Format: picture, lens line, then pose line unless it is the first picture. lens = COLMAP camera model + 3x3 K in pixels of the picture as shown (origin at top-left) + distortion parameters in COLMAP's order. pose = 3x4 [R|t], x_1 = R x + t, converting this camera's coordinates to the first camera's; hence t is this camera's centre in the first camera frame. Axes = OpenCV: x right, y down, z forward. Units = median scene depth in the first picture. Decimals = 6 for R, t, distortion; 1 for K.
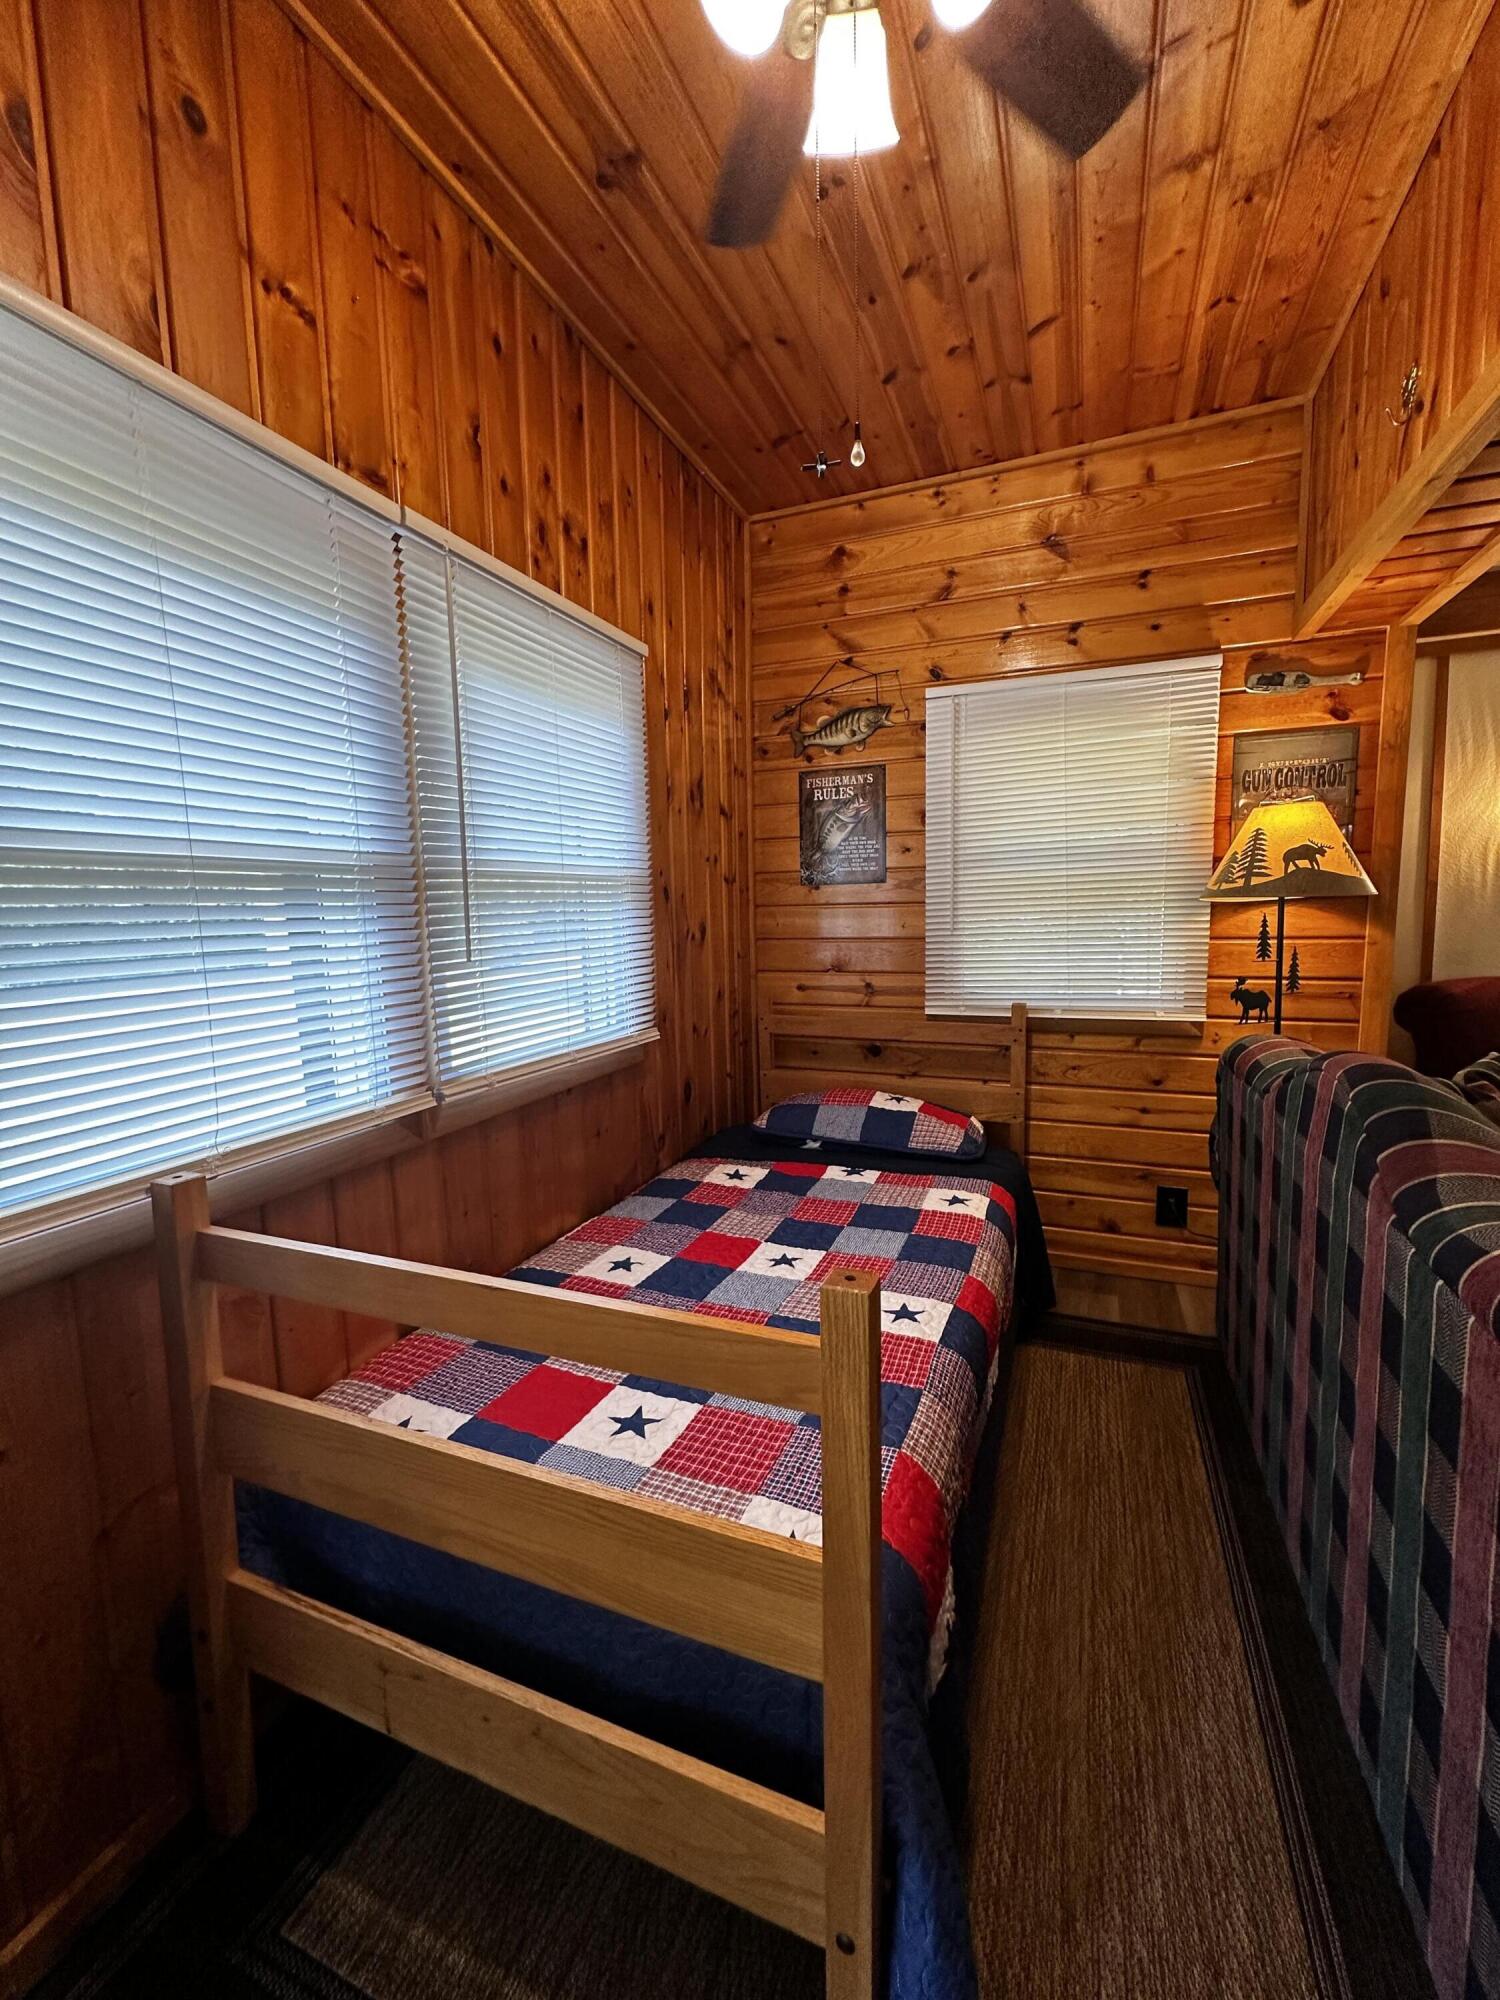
lens RADIAL K [[802.9, 0, 750.0], [0, 802.9, 1000.0], [0, 0, 1]] dist [-0.002222, -0.000144]
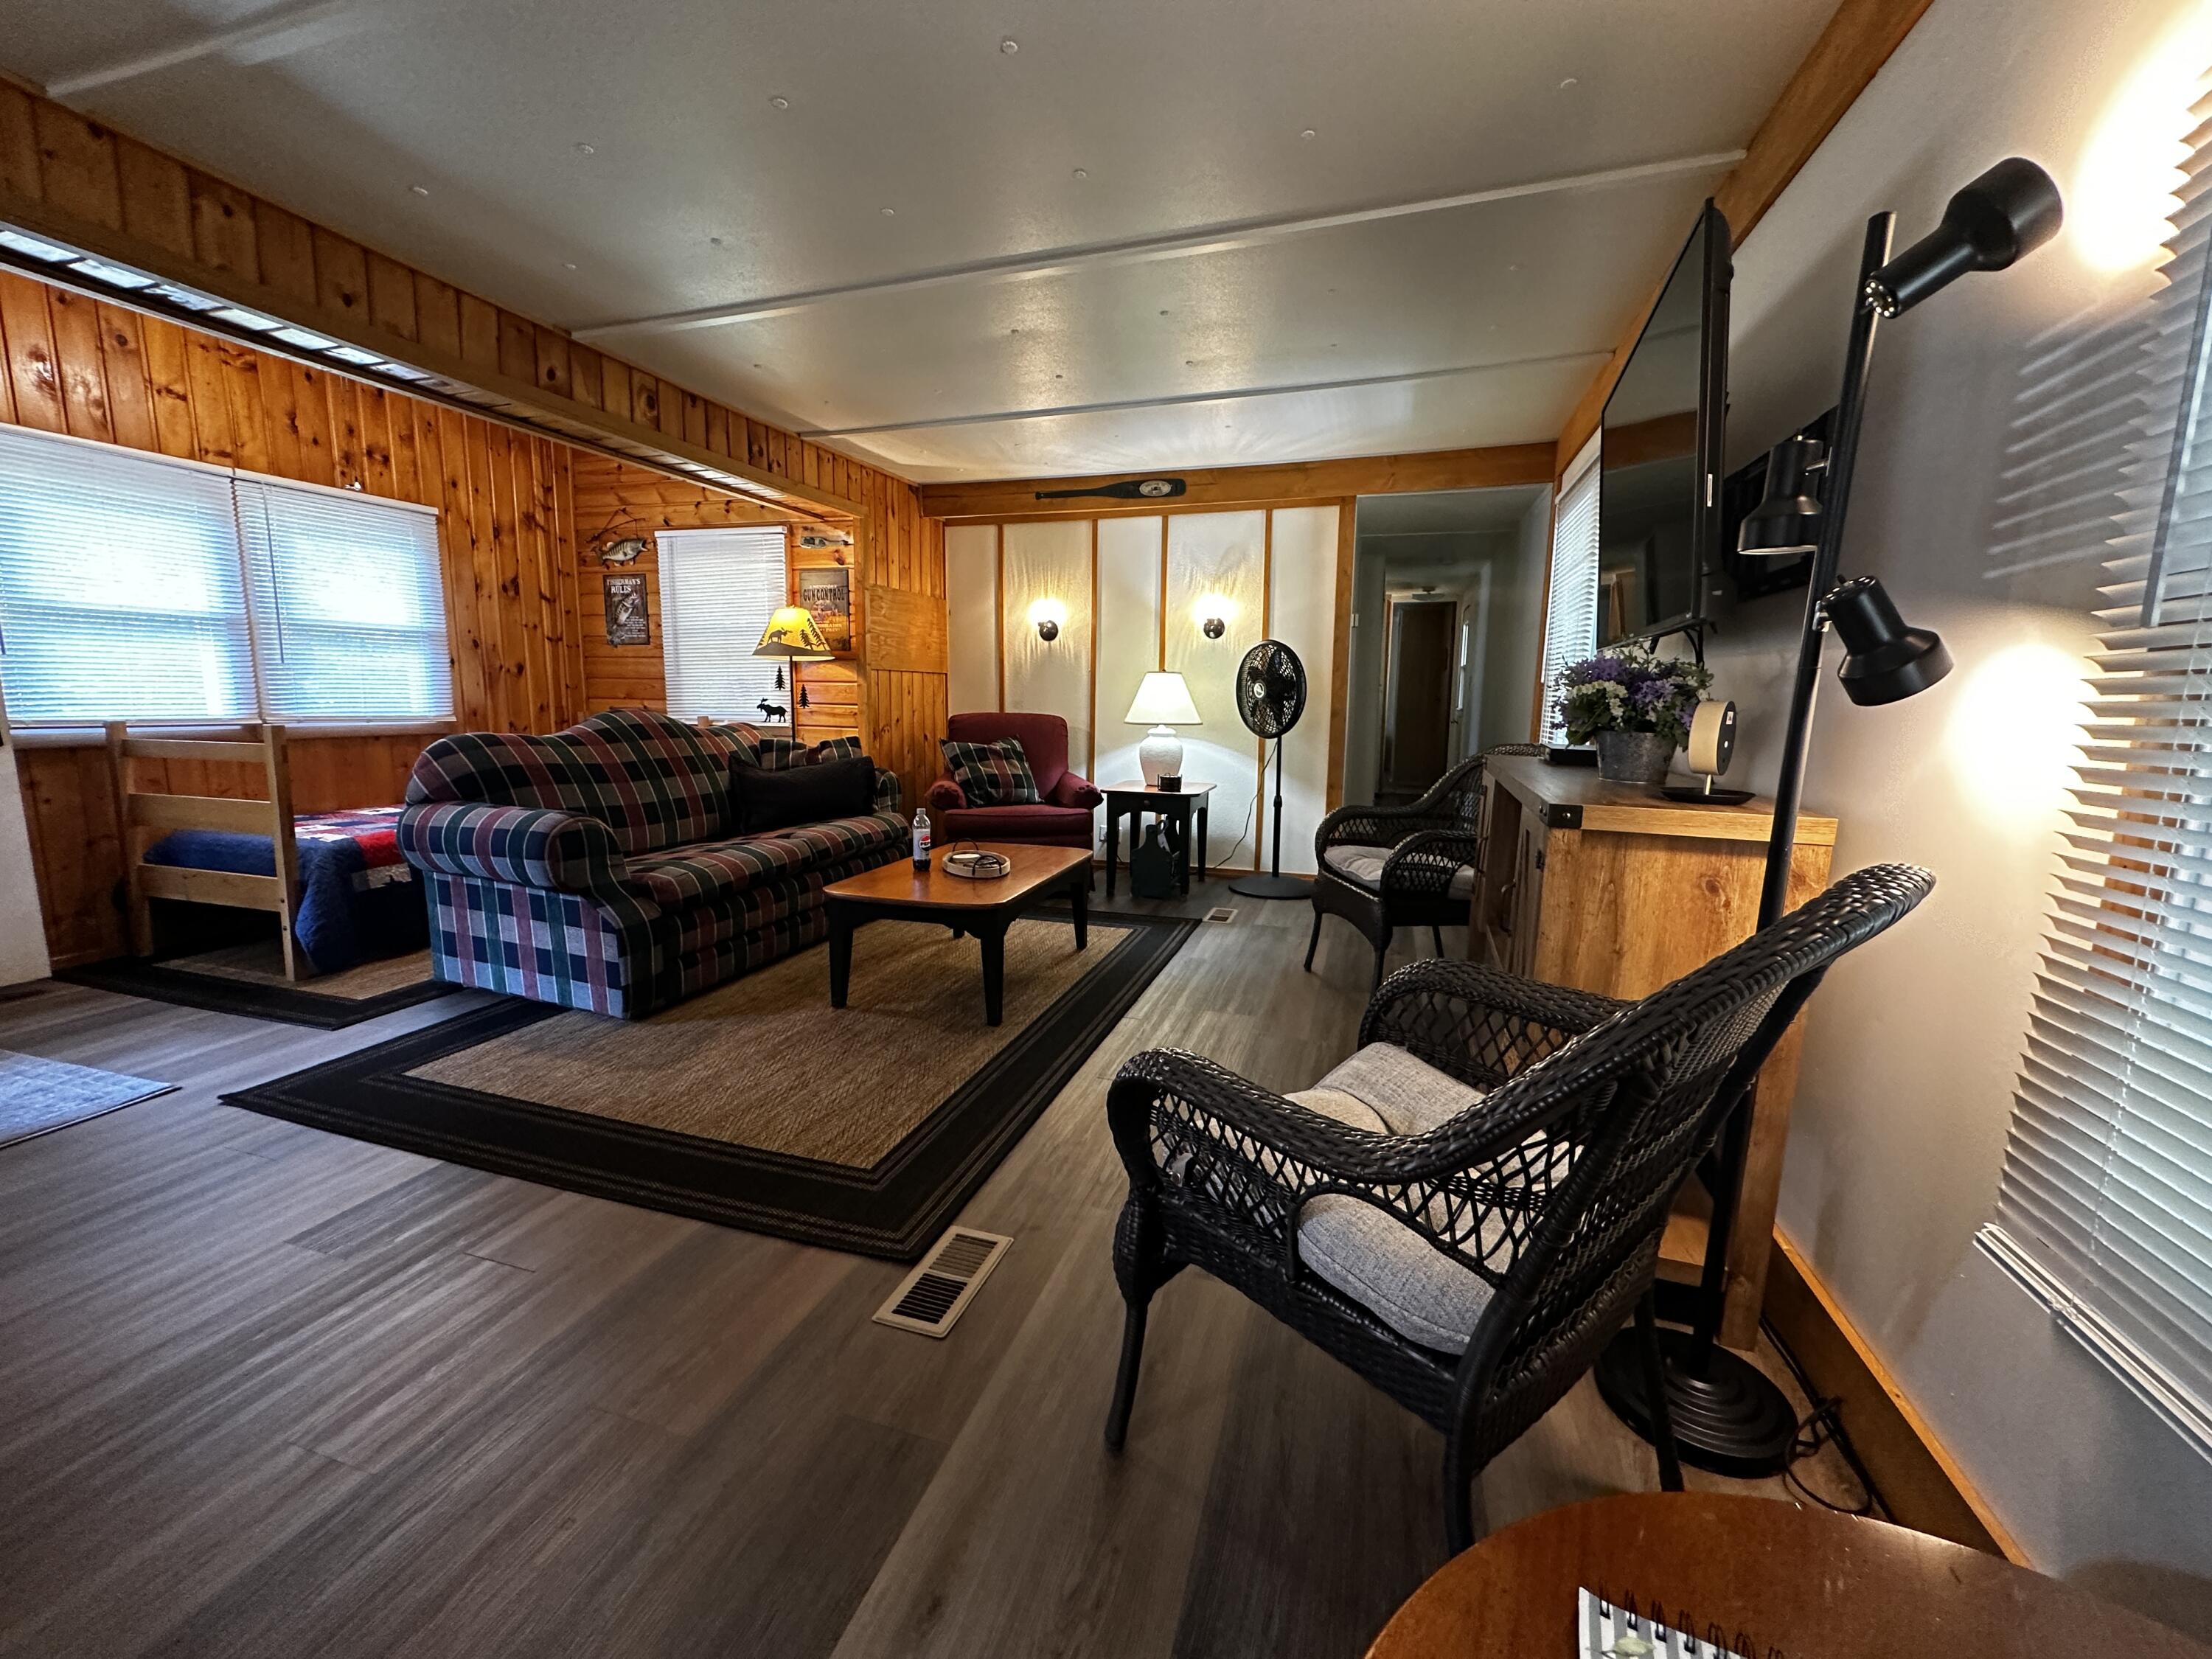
lens RADIAL K [[888.0, 0, 1106.0], [0, 888.0, 829.5], [0, 0, 1]] dist [-0.002222, -0.000144]
pose [[0.994984, 0.021106, 0.097785, 1.003843], [-0.024609, 0.999093, 0.034757, 0.160435], [-0.096963, -0.036989, 0.994600, -1.006456]]
